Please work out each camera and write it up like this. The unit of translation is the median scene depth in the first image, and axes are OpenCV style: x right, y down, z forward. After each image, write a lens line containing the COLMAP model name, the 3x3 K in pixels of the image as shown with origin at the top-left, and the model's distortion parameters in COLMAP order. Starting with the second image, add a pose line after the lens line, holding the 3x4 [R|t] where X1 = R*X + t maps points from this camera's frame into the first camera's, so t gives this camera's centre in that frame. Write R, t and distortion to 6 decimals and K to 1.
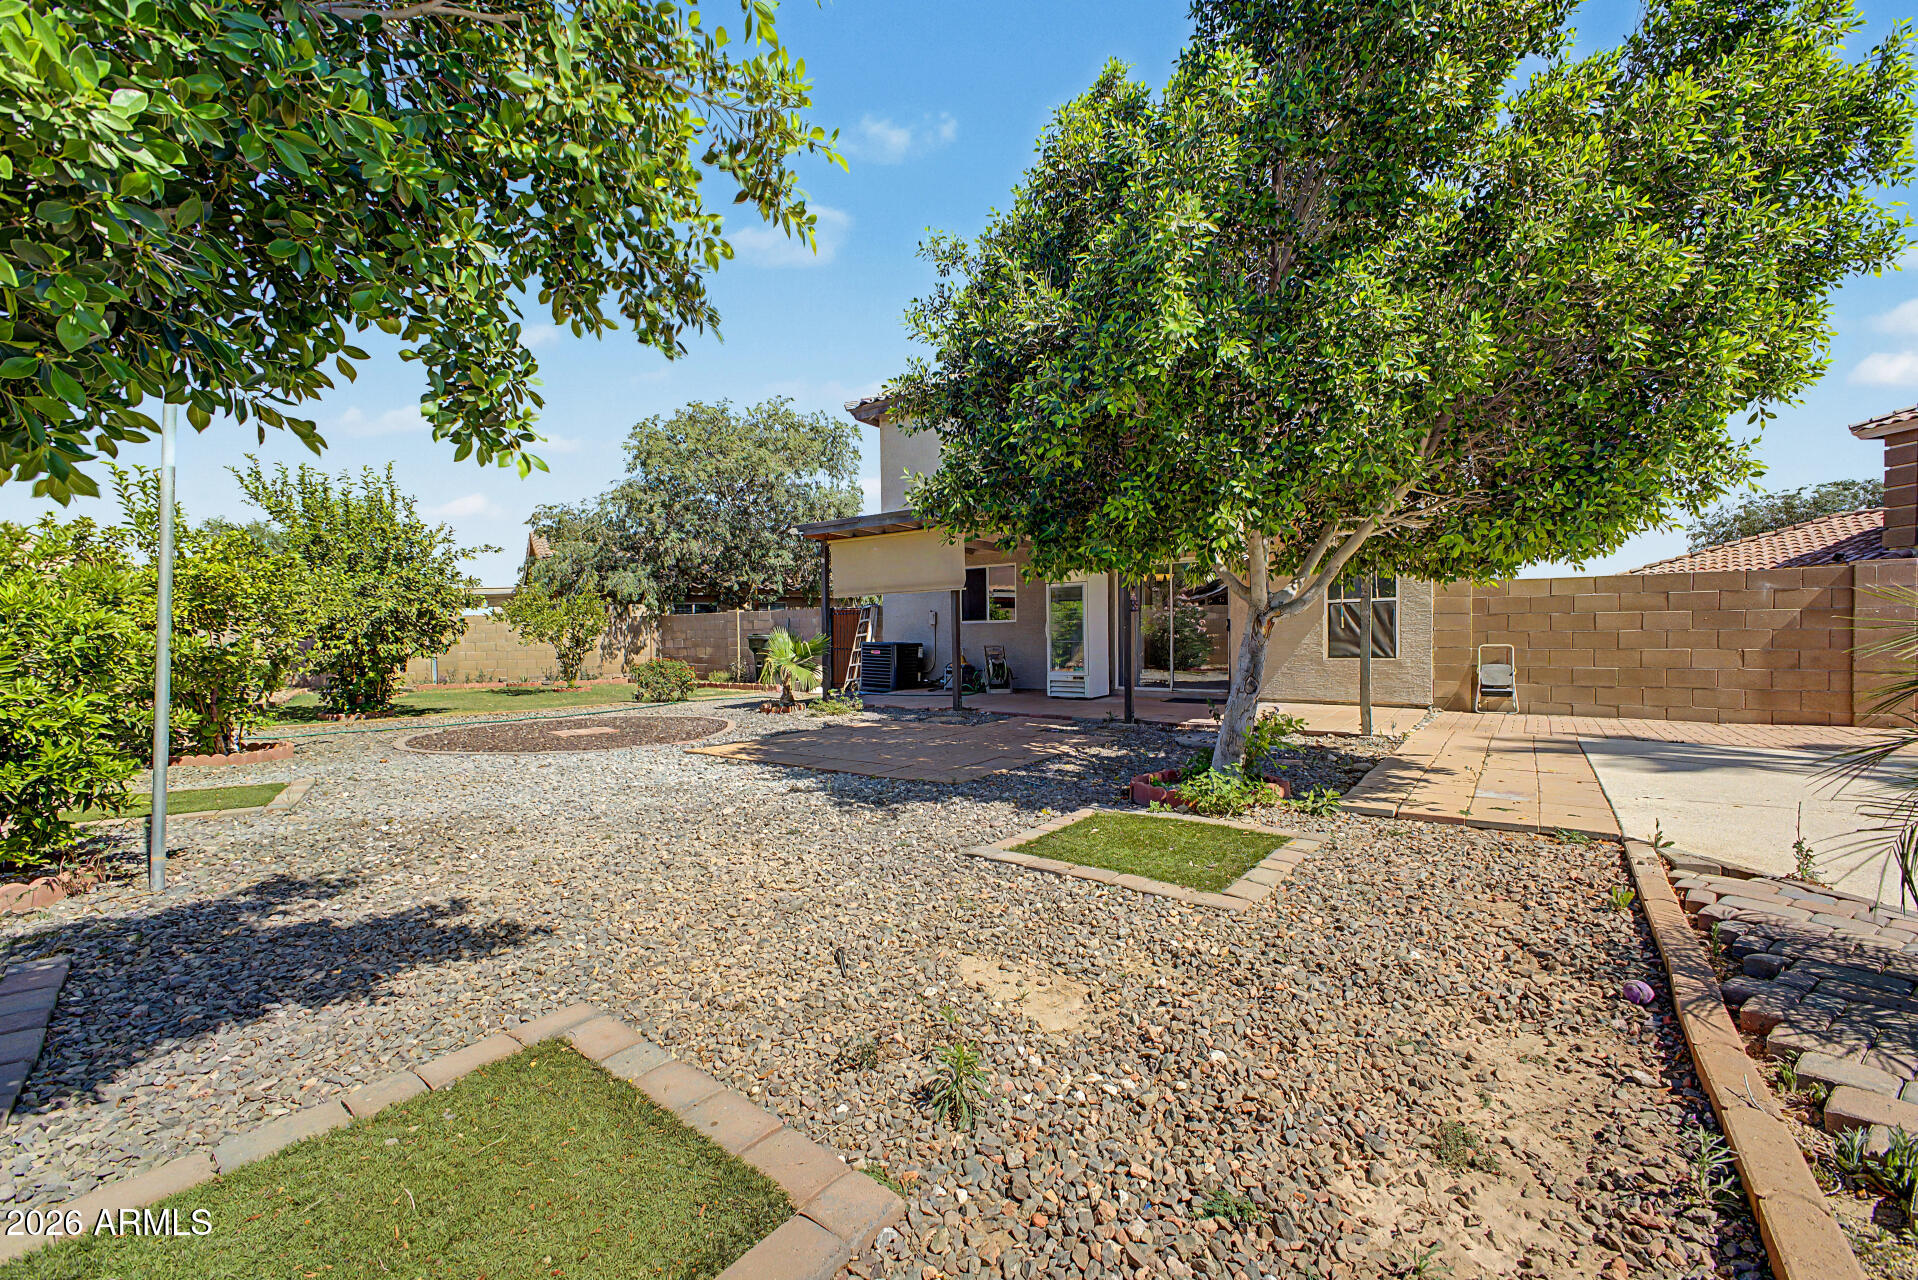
lens RADIAL K [[761.5, 0, 934.8], [0, 761.5, 635.9], [0, 0, 1]] dist [0.000339, -0.000060]
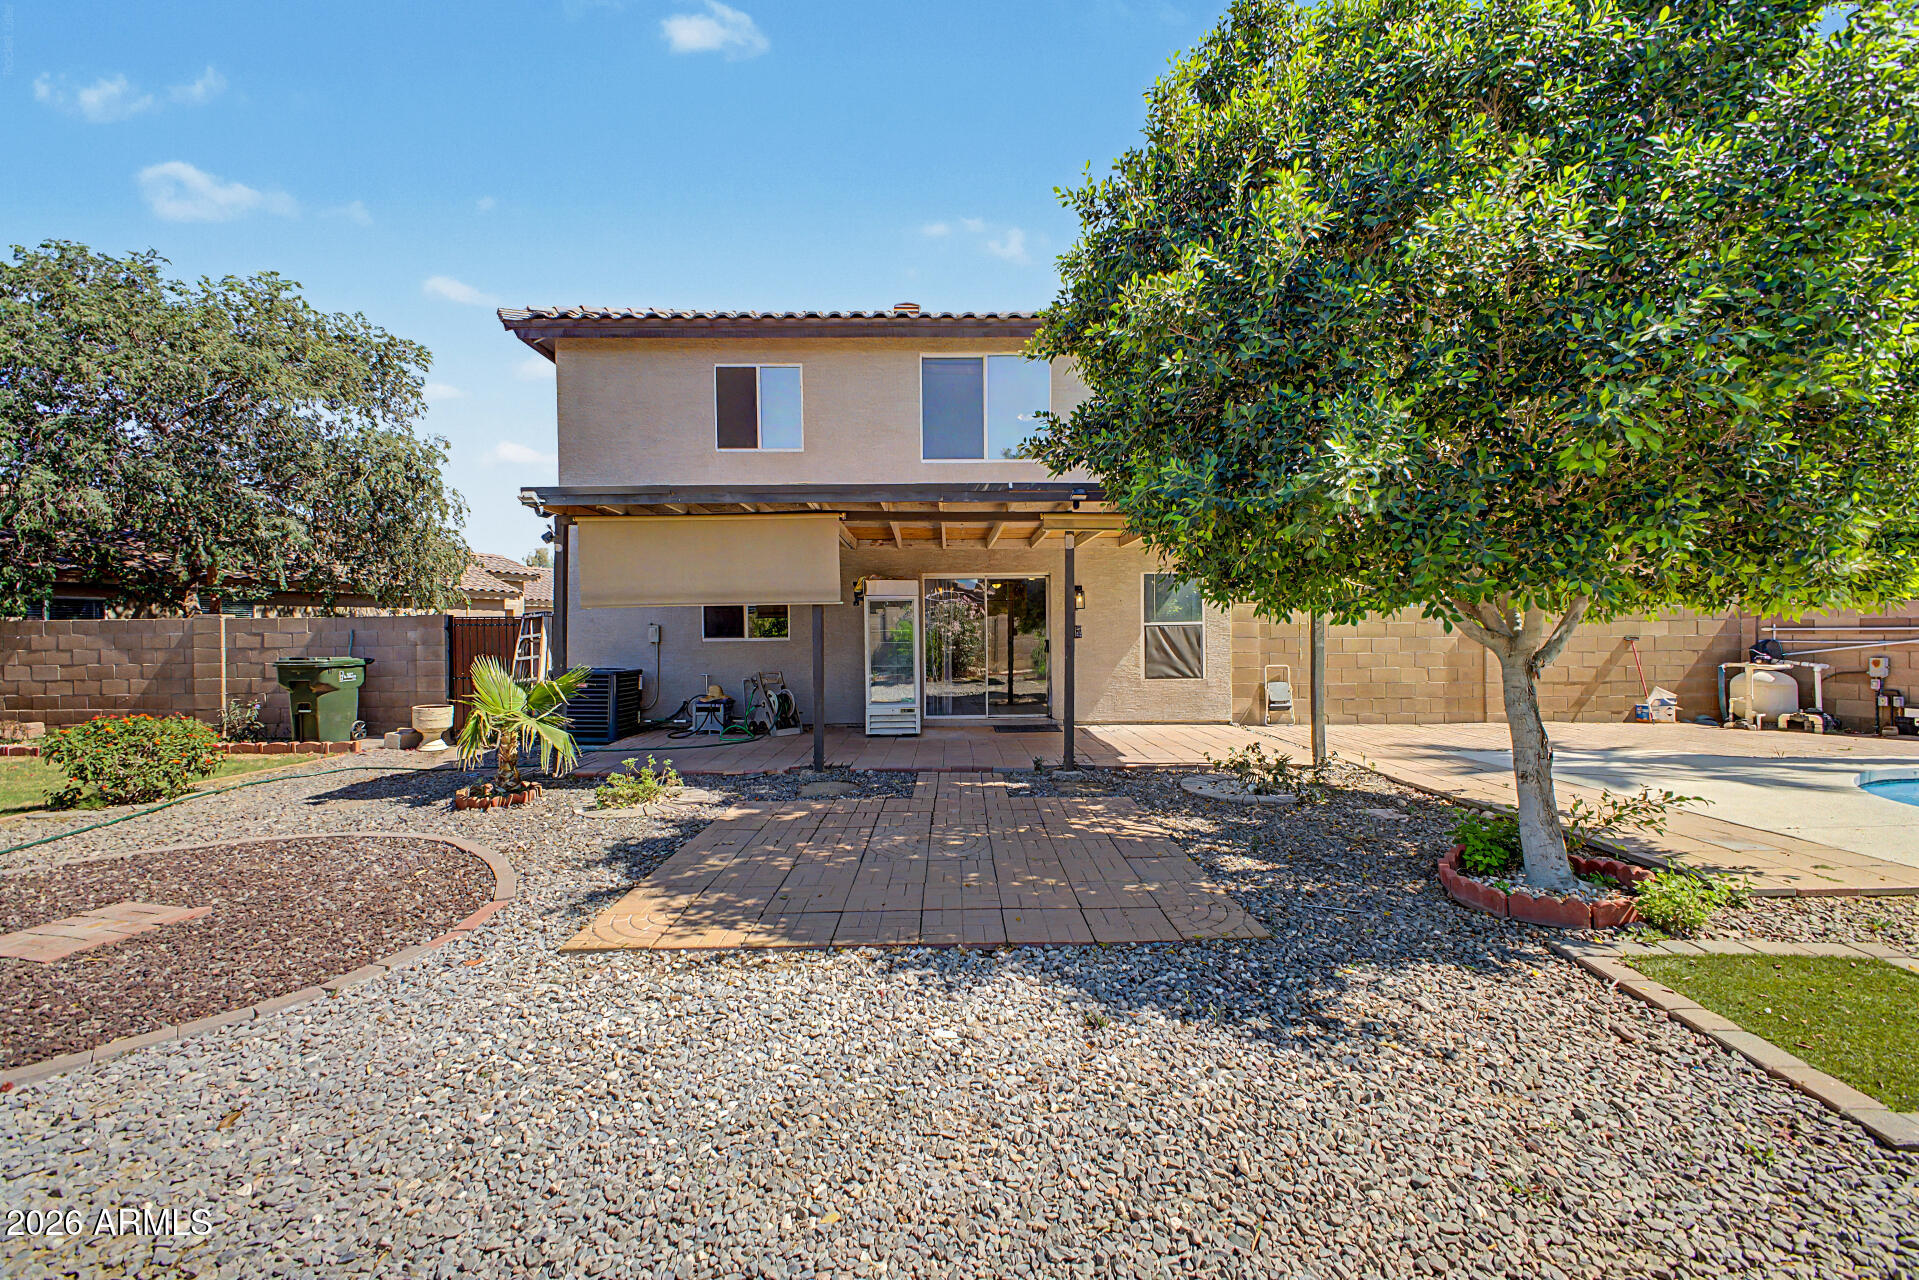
lens RADIAL K [[761.9, 0, 935.3], [0, 761.9, 635.9], [0, 0, 1]] dist [0.000339, -0.000060]
pose [[0.799638, -0.008098, 0.600428, -0.245985], [0.003401, 0.999954, 0.008957, -0.030352], [-0.600473, -0.005121, 0.799629, 0.277271]]
